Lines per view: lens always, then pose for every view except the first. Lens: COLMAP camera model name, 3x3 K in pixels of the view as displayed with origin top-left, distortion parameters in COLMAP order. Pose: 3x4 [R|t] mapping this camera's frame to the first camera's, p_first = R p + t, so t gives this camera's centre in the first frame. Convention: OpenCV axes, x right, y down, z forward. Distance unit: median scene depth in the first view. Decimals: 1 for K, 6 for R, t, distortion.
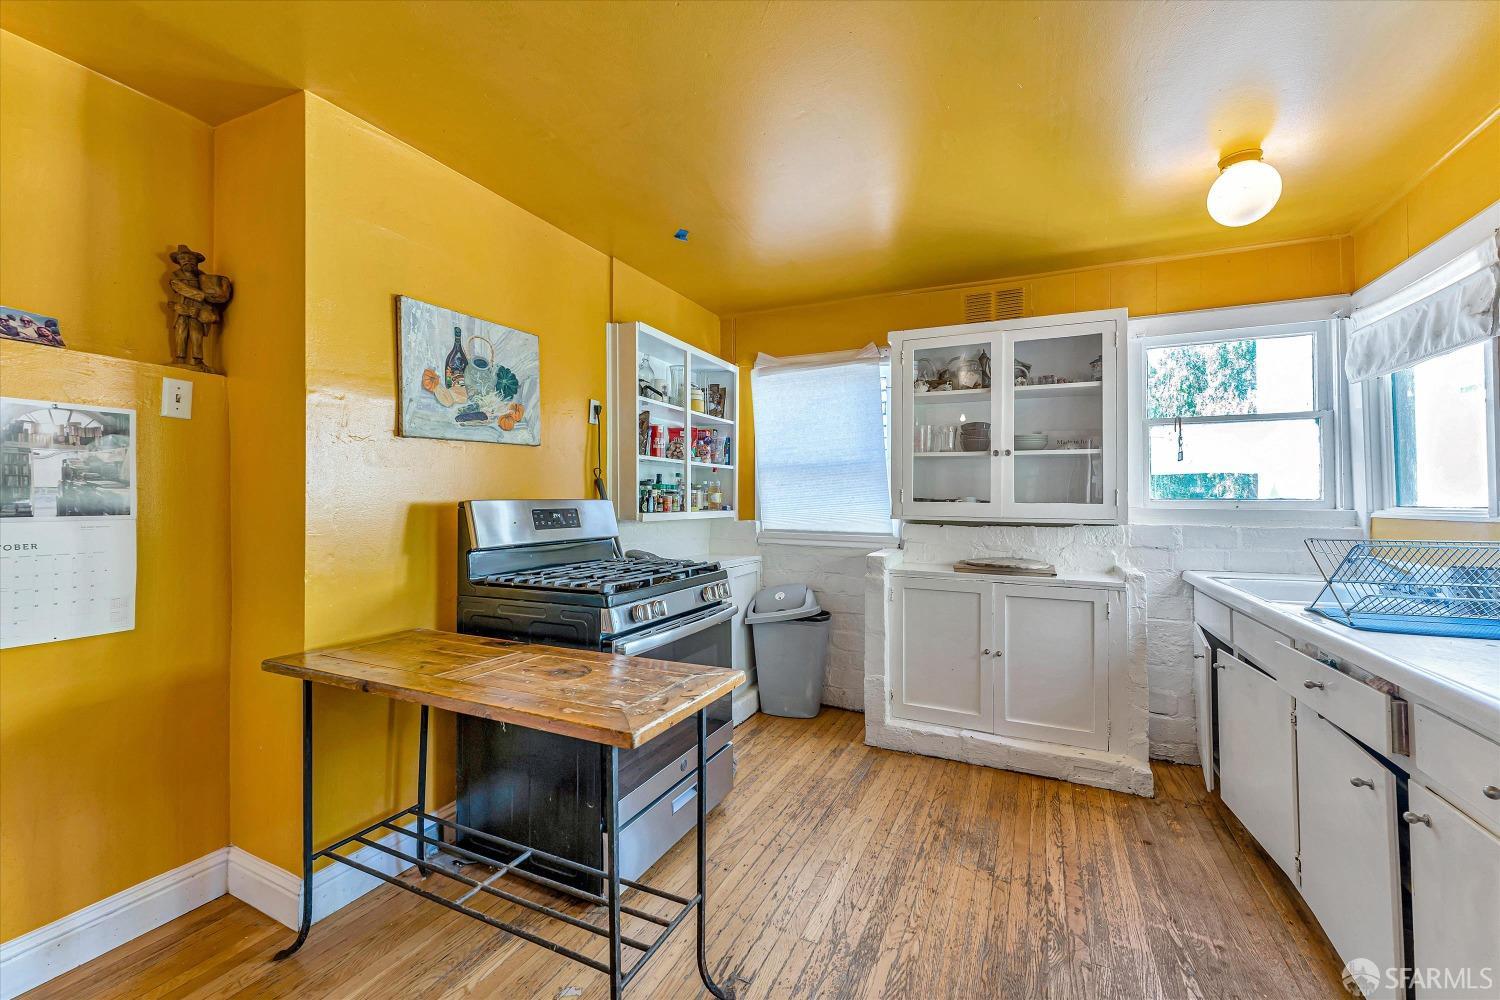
lens RADIAL K [[601.9, 0, 736.9], [0, 601.9, 496.6], [0, 0, 1]] dist [0.002880, -0.000505]
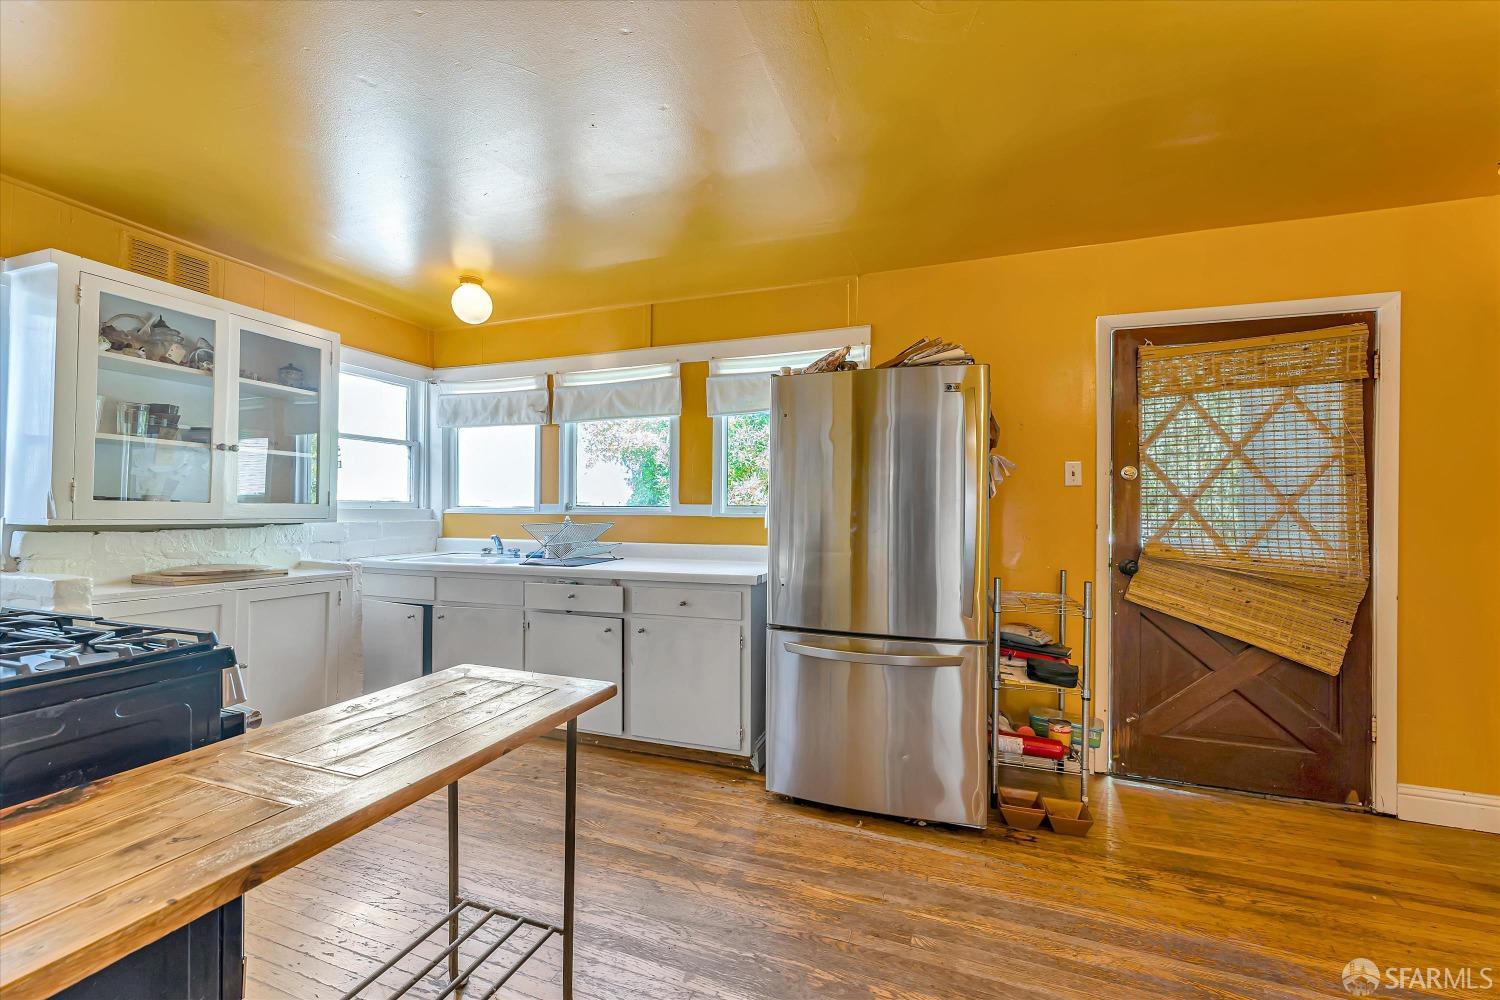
lens RADIAL K [[601.9, 0, 747.6], [0, 601.9, 509.6], [0, 0, 1]] dist [0.002880, -0.000505]
pose [[-0.094717, -0.005643, 0.995488, -0.530905], [-0.016604, 0.999854, 0.004088, 0.004171], [-0.995366, -0.016142, -0.094797, 0.302839]]
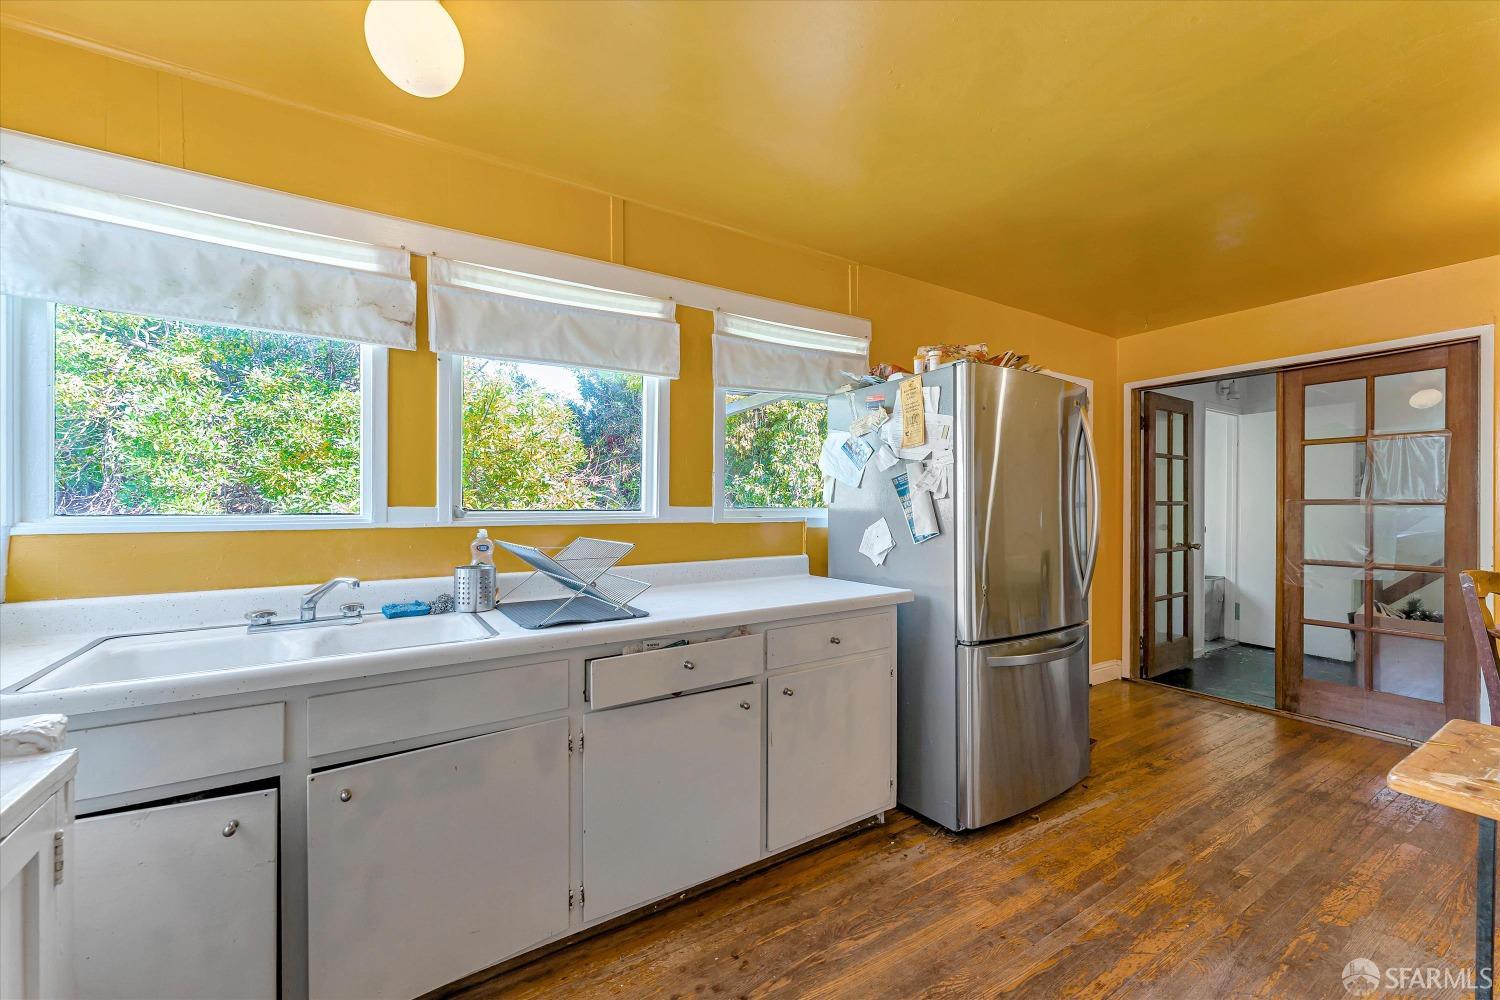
lens RADIAL K [[601.9, 0, 736.6], [0, 601.9, 502.3], [0, 0, 1]] dist [0.002880, -0.000505]
pose [[-0.846928, -0.006306, 0.531670, 0.129505], [-0.011093, 0.999922, -0.005810, 0.000081], [-0.531592, -0.010818, -0.846932, 0.960294]]
